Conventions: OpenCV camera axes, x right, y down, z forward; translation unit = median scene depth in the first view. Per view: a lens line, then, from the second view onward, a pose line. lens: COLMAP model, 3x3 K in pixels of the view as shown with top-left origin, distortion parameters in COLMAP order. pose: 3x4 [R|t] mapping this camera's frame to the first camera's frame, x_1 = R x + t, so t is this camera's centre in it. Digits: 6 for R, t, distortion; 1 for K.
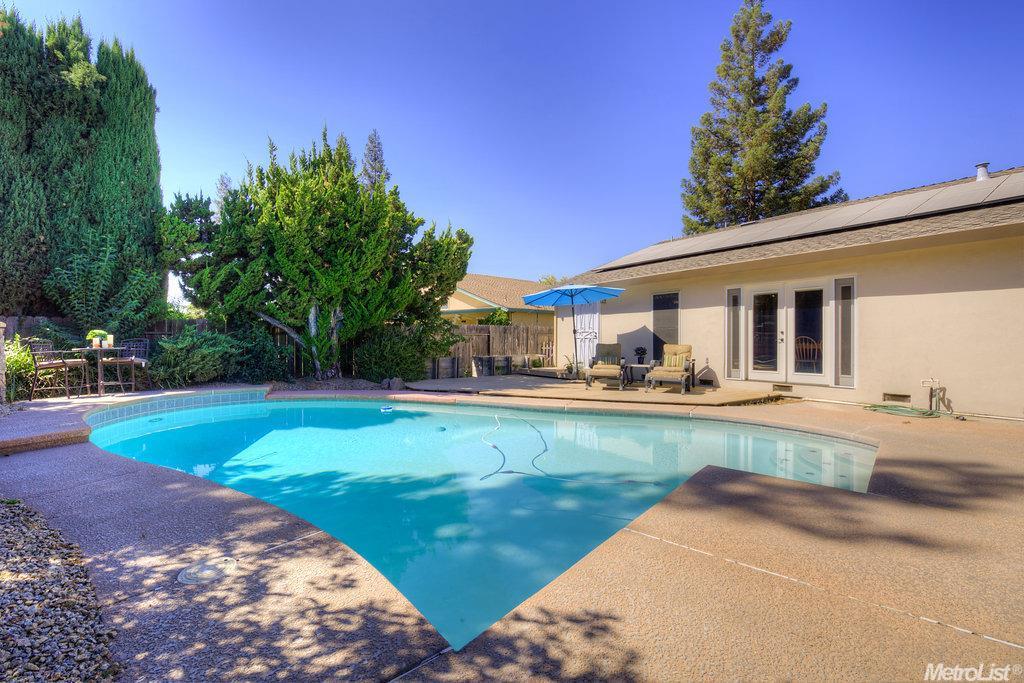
lens RADIAL K [[449.2, 0, 512.0], [0, 449.2, 341.5], [0, 0, 1]] dist [-0.002597, -0.007788]
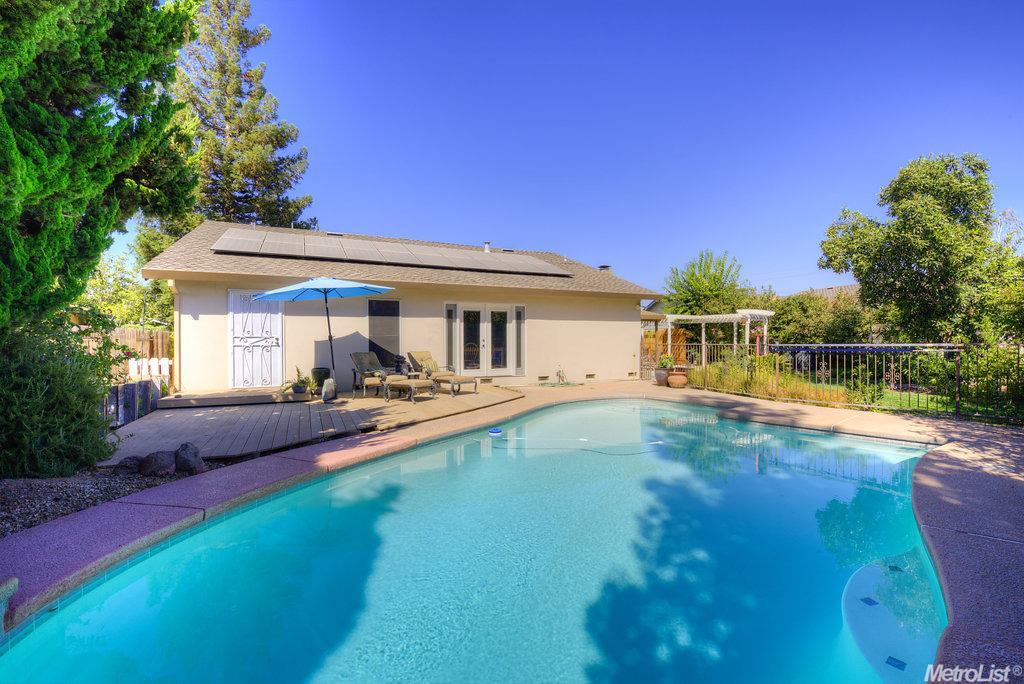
lens RADIAL K [[444.6, 0, 500.8], [0, 444.6, 338.8], [0, 0, 1]] dist [0.002408, 0.000042]
pose [[0.171573, -0.001994, 0.985169, -0.823608], [0.004243, 0.999990, 0.001285, -0.030221], [-0.985162, 0.003960, 0.171580, 0.809890]]
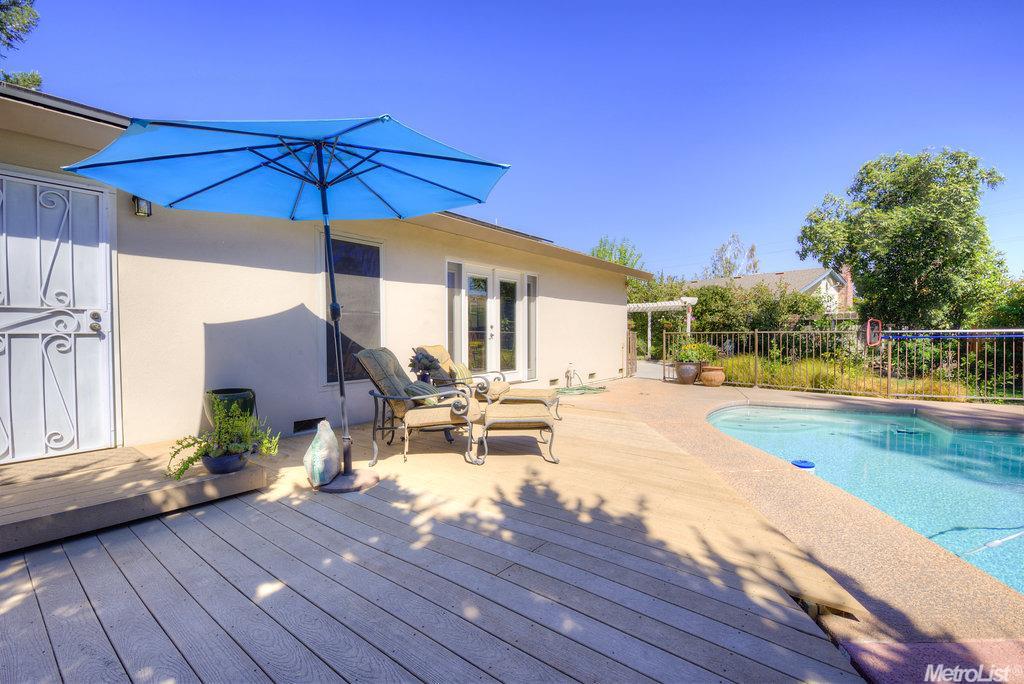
lens RADIAL K [[449.2, 0, 512.0], [0, 449.2, 342.0], [0, 0, 1]] dist [-0.002597, -0.007788]
pose [[-0.306024, -0.023929, 0.951723, -0.250321], [0.002658, 0.999659, 0.025989, -0.014976], [-0.952020, 0.010483, -0.305855, 1.386708]]
